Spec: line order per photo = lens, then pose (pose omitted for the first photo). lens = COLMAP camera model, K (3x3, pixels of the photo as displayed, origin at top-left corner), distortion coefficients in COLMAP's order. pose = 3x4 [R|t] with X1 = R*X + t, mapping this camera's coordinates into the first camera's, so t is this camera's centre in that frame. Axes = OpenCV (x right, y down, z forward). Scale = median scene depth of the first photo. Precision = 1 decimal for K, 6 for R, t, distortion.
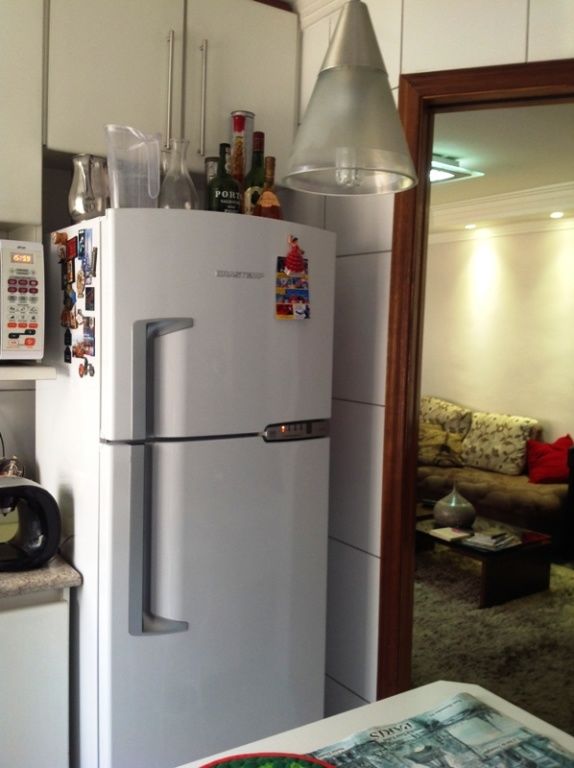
lens RADIAL K [[719.7, 0, 286.1], [0, 719.7, 383.7], [0, 0, 1]] dist [0.016938, 0.000000]
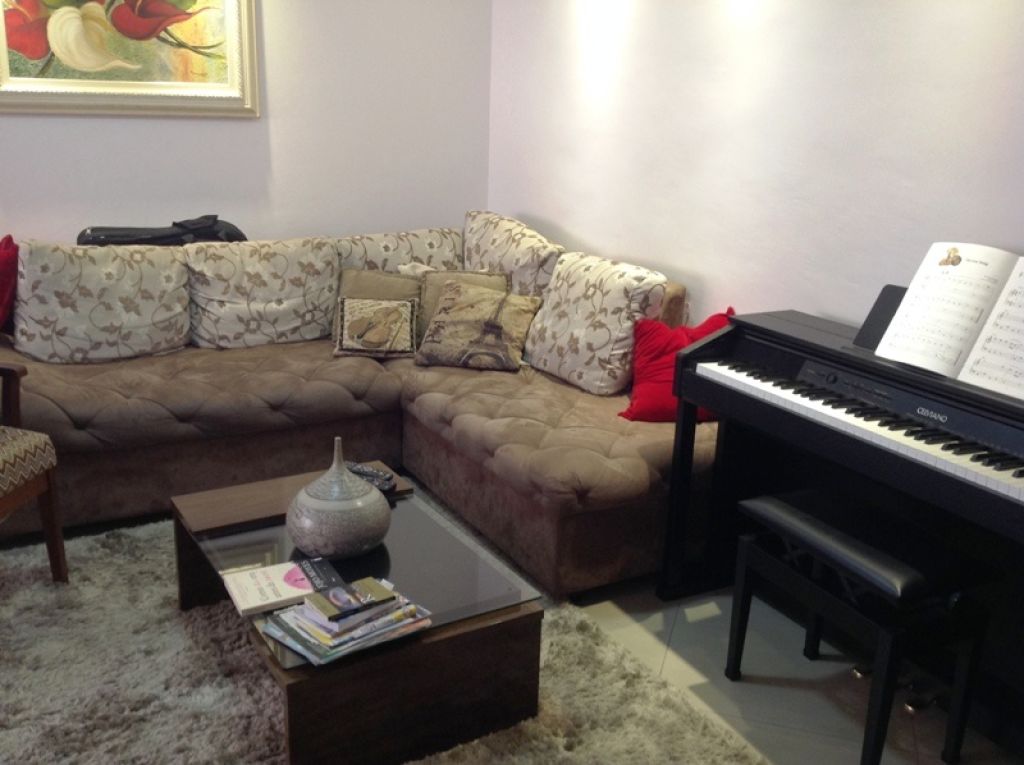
lens RADIAL K [[959.6, 0, 512.4], [0, 959.6, 382.9], [0, 0, 1]] dist [0.016938, 0.000000]
pose [[0.996736, 0.017531, -0.078805, 0.295514], [-0.000749, 0.978104, 0.208114, -0.008006], [0.080728, -0.207376, 0.974925, 0.386142]]
